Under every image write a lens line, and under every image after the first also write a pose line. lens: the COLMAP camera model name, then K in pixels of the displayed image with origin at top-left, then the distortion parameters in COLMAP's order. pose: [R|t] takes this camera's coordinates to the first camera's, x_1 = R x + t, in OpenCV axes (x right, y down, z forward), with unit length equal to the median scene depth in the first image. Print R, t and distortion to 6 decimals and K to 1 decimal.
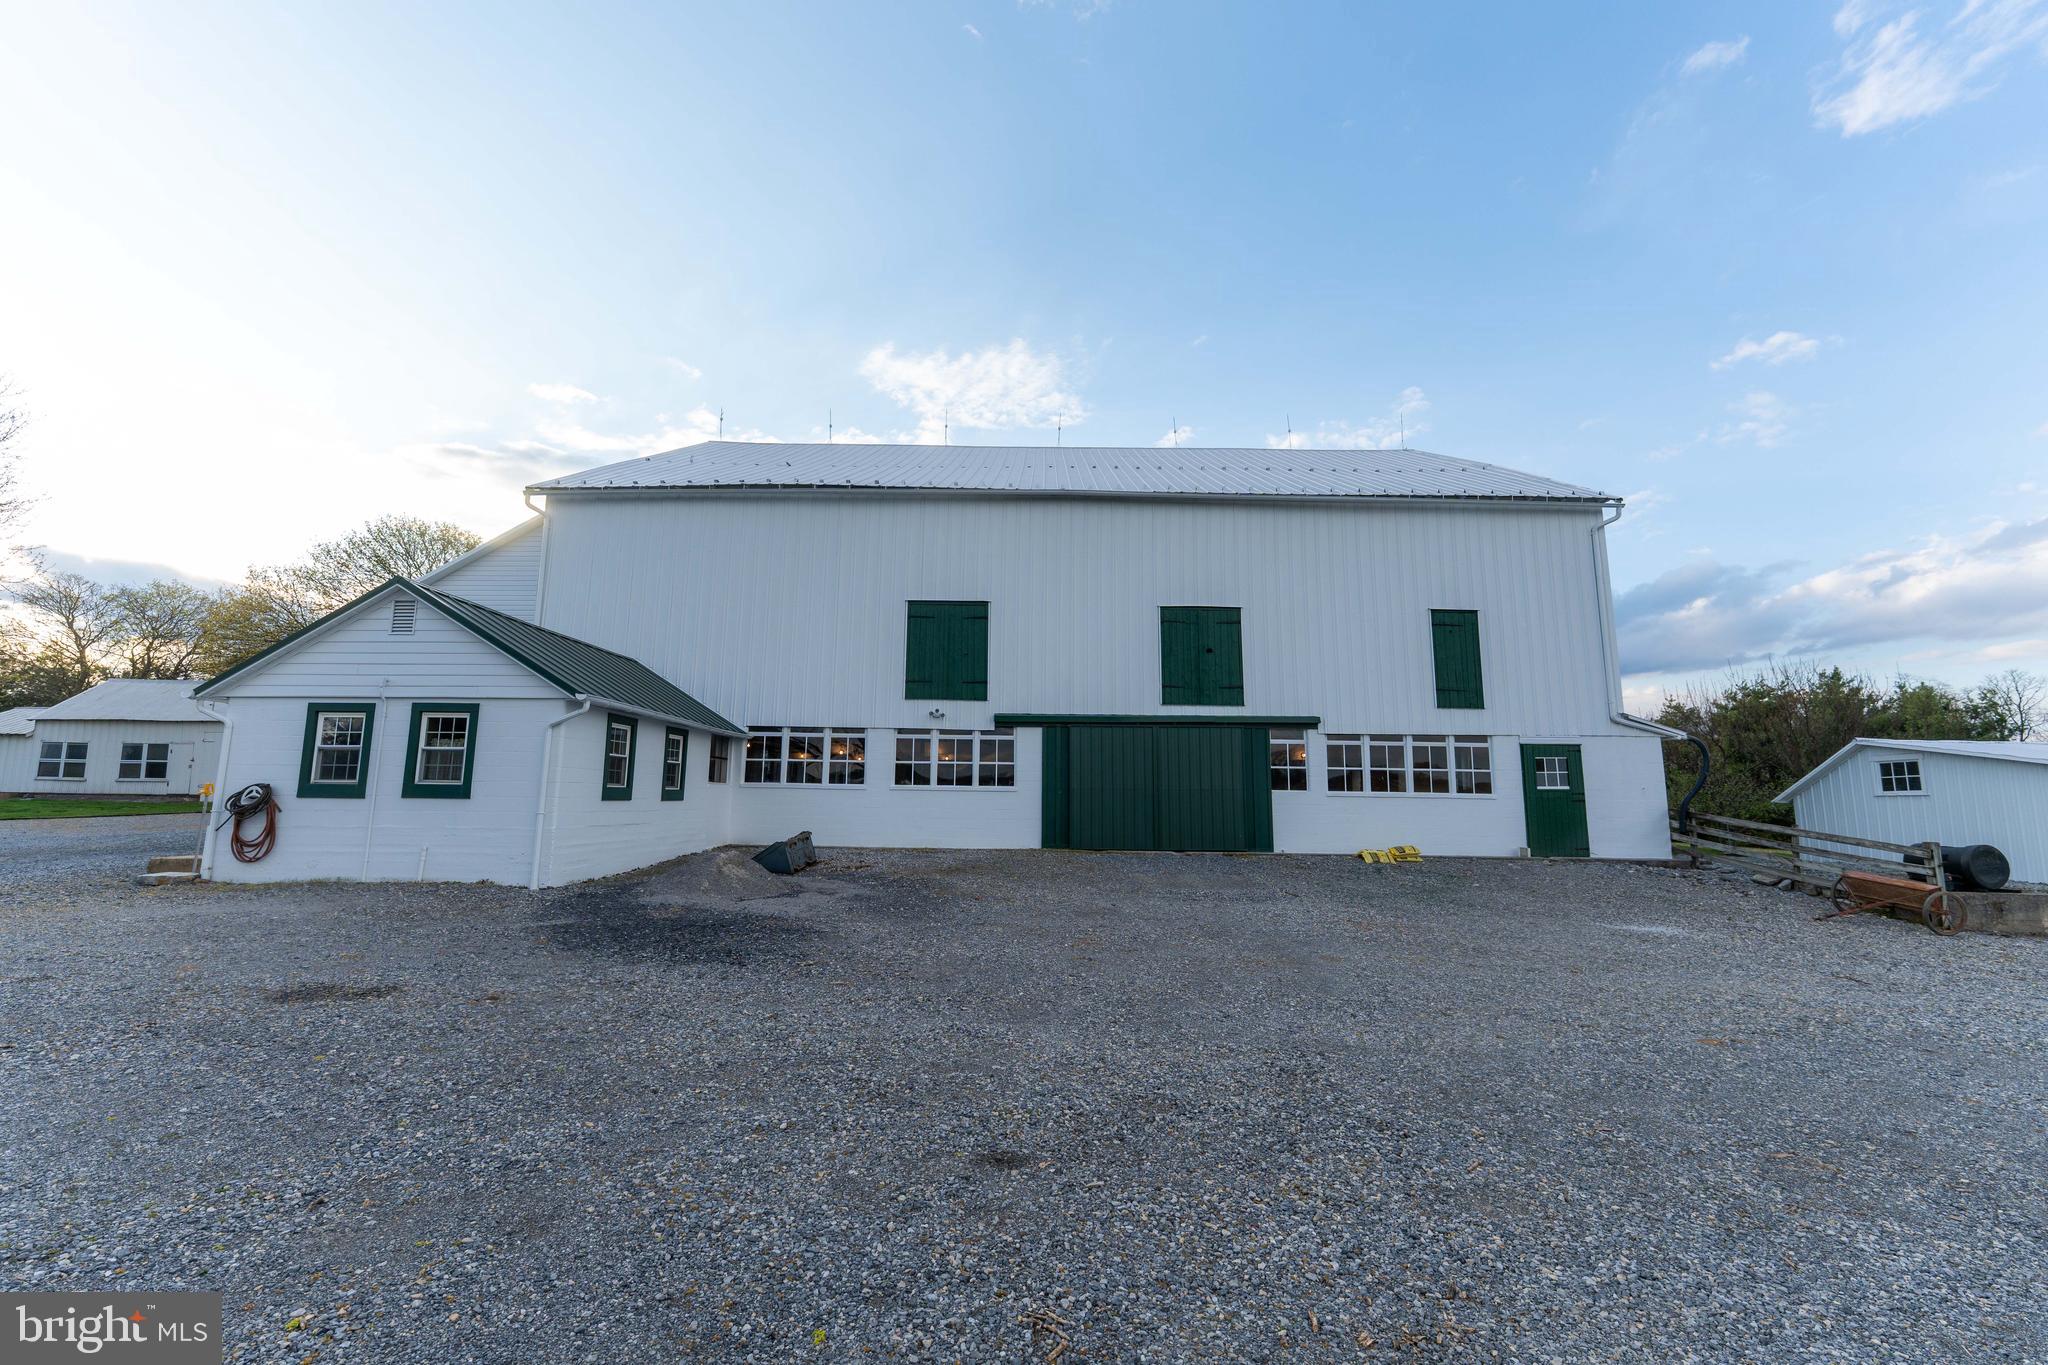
lens RADIAL K [[806.4, 0, 1024.0], [0, 806.4, 682.5], [0, 0, 1]] dist [-0.021120, 0.004381]
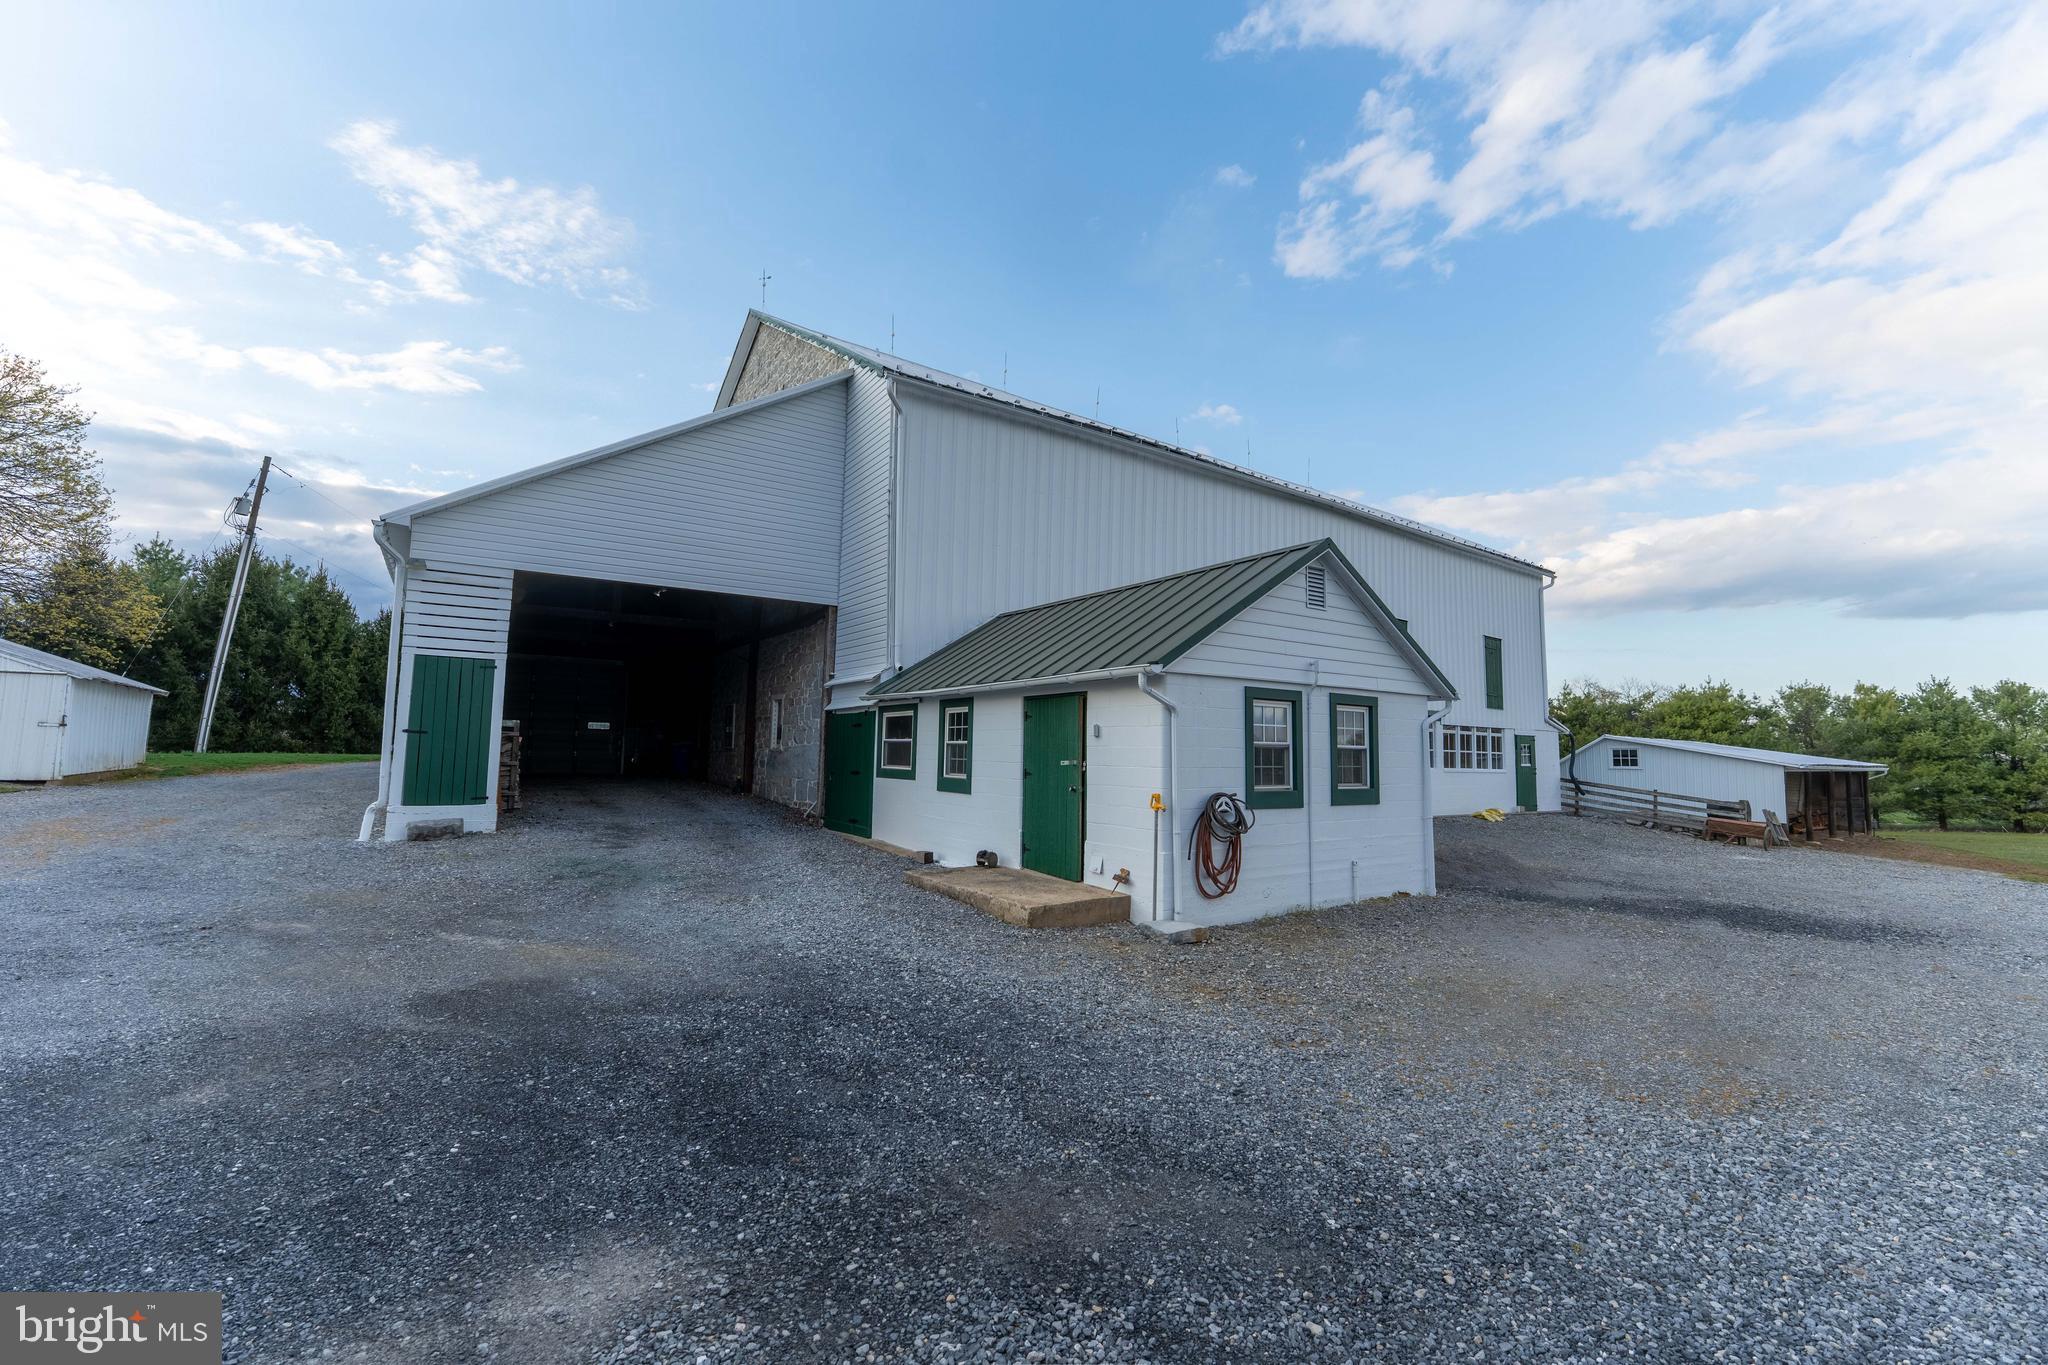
lens RADIAL K [[836.2, 0, 1024.0], [0, 836.2, 682.5], [0, 0, 1]] dist [-0.000777, 0.000031]
pose [[0.810364, 0.050095, 0.583782, -0.976540], [-0.084836, 0.995871, 0.032307, 0.008596], [-0.579753, -0.075706, 0.811268, 0.297541]]
